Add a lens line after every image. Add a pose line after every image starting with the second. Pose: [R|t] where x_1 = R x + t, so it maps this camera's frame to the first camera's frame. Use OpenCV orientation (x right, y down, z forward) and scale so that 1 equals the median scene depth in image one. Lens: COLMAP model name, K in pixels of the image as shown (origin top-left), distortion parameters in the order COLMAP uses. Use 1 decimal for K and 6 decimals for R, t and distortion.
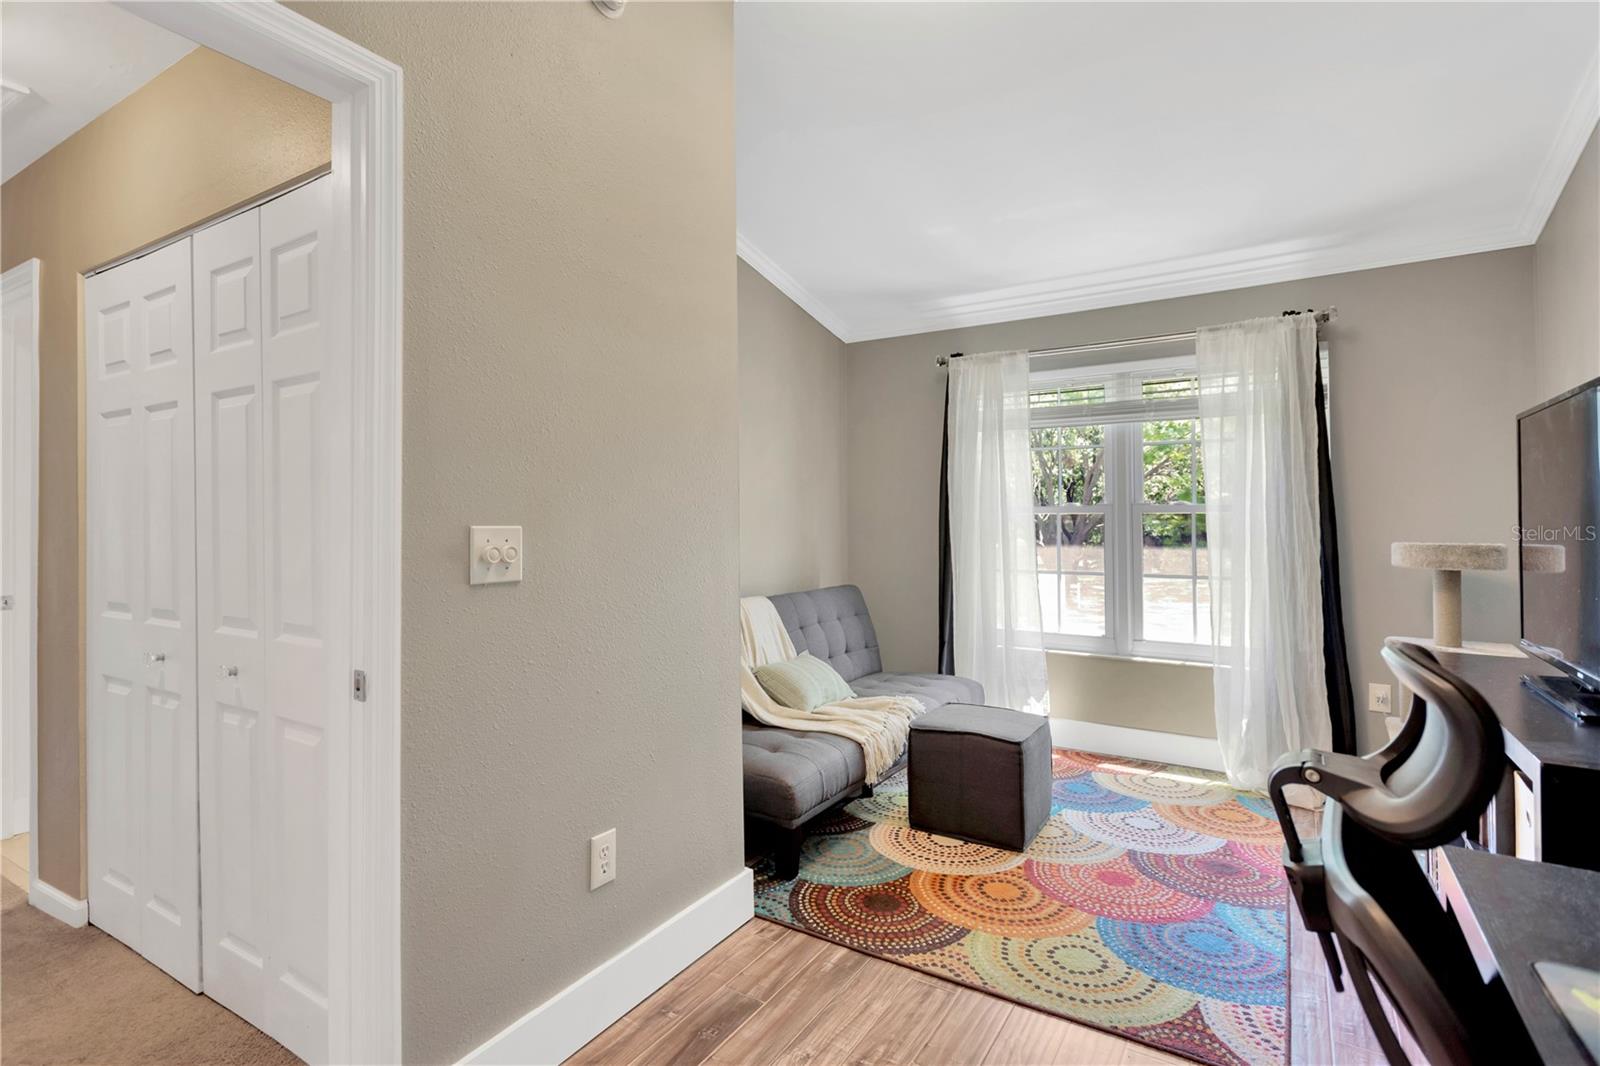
lens RADIAL K [[789.2, 0, 799.5], [0, 789.2, 524.2], [0, 0, 1]] dist [0.033971, -0.009177]
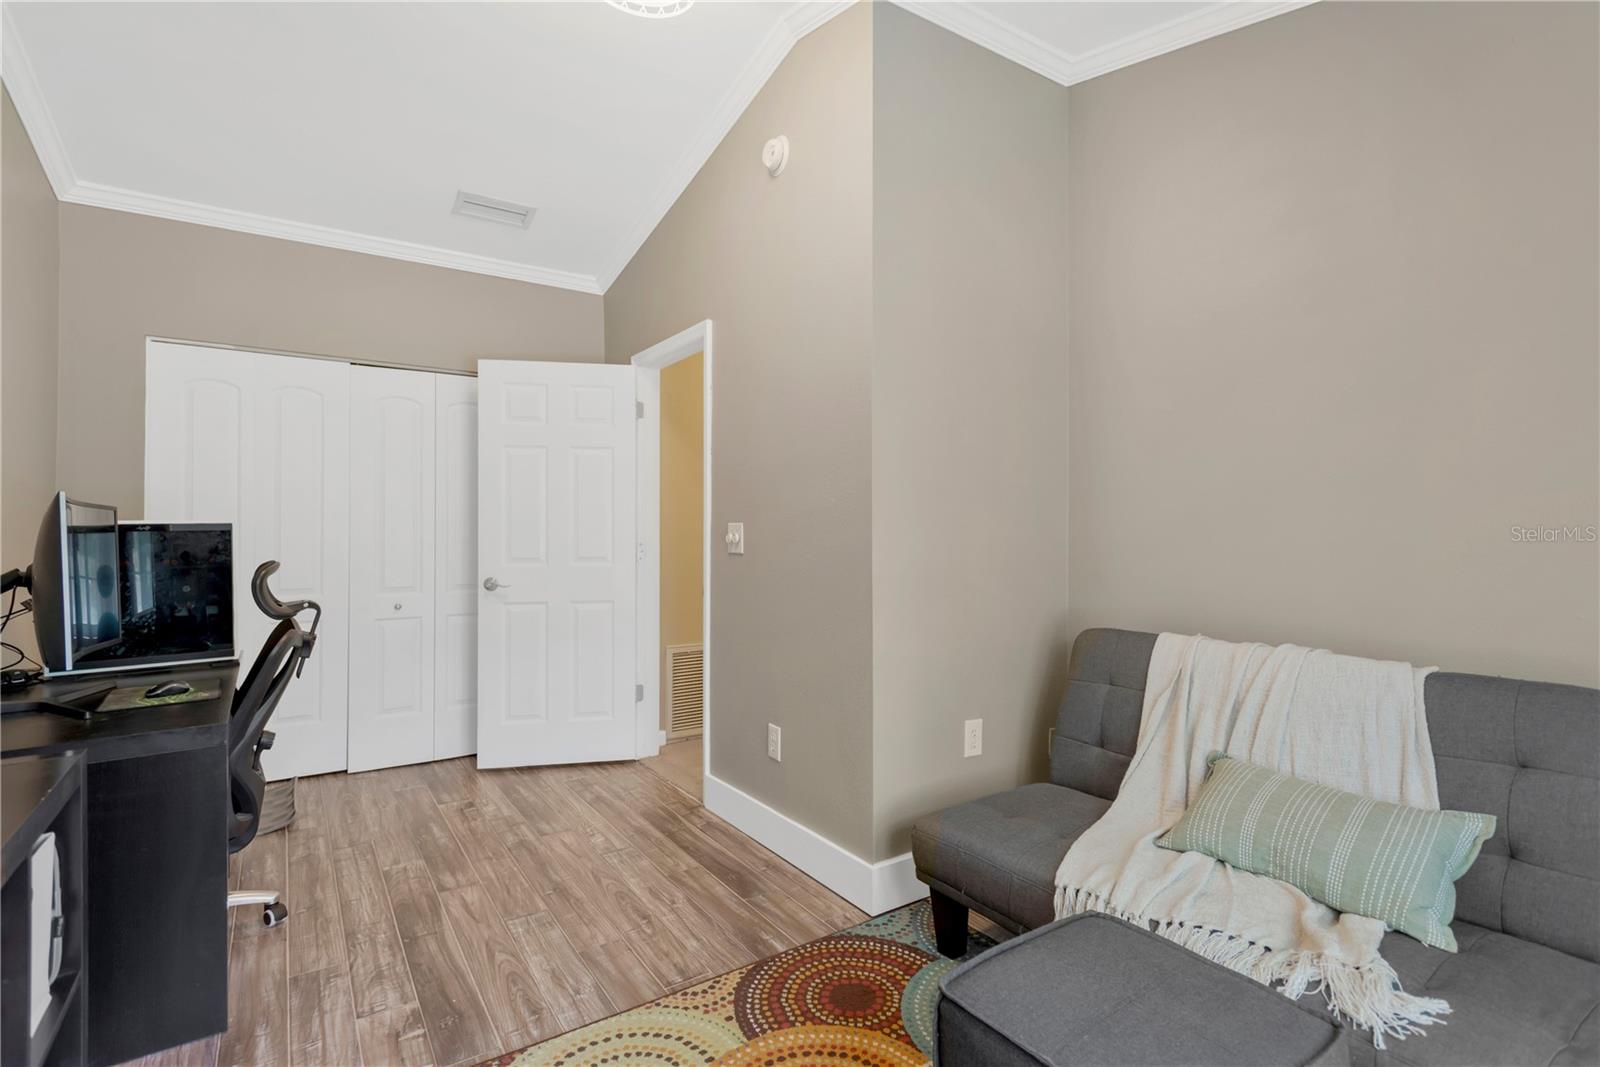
lens RADIAL K [[789.2, 0, 804.1], [0, 789.2, 537.0], [0, 0, 1]] dist [0.033971, -0.009177]
pose [[-0.427232, 0.010187, -0.904085, 1.019154], [0.004382, 0.999948, 0.009197, 0.013320], [0.904132, -0.000032, -0.427254, 1.578508]]
